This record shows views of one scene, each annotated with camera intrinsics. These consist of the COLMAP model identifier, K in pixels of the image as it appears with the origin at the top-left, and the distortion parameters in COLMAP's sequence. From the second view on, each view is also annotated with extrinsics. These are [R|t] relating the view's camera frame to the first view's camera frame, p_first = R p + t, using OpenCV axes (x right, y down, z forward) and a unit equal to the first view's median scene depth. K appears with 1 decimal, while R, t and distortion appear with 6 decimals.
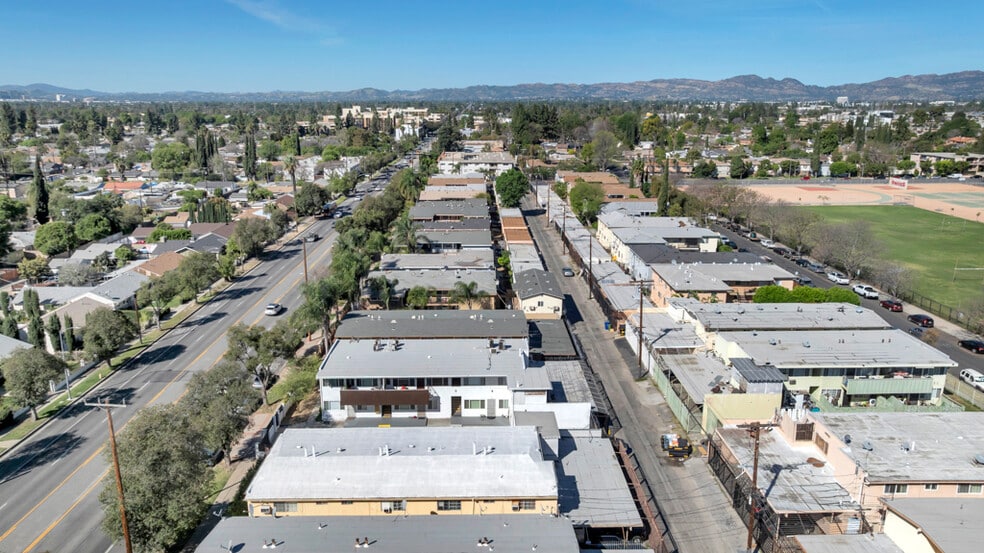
lens RADIAL K [[692.2, 0, 495.5], [0, 692.2, 270.8], [0, 0, 1]] dist [-0.032623, 0.031743]
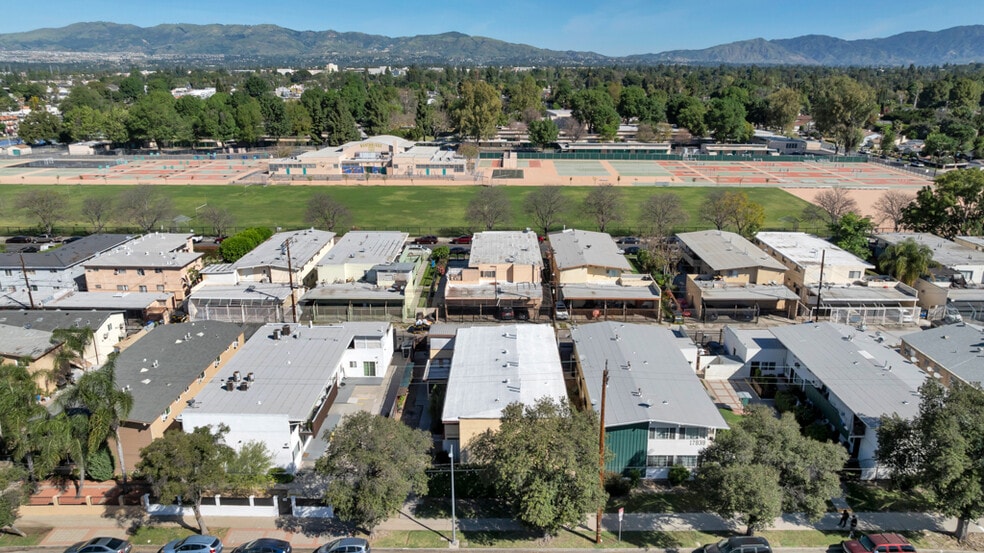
lens RADIAL K [[692.2, 0, 495.5], [0, 692.2, 270.8], [0, 0, 1]] dist [-0.032623, 0.031743]
pose [[0.034539, -0.277474, 0.960112, -0.716447], [0.235362, 0.935923, 0.262017, -0.126683], [-0.971294, 0.216924, 0.097632, 0.474383]]
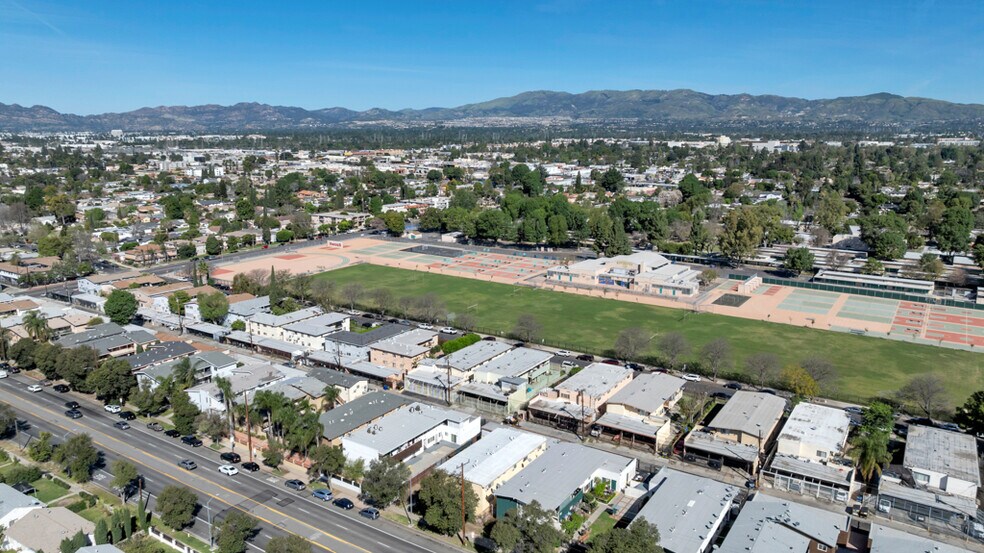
lens RADIAL K [[692.2, 0, 495.5], [0, 692.2, 270.8], [0, 0, 1]] dist [-0.032623, 0.031743]
pose [[0.564119, -0.162456, 0.809554, -1.067310], [0.192685, 0.979284, 0.062249, -0.269465], [-0.802896, 0.120873, 0.583736, -0.255787]]
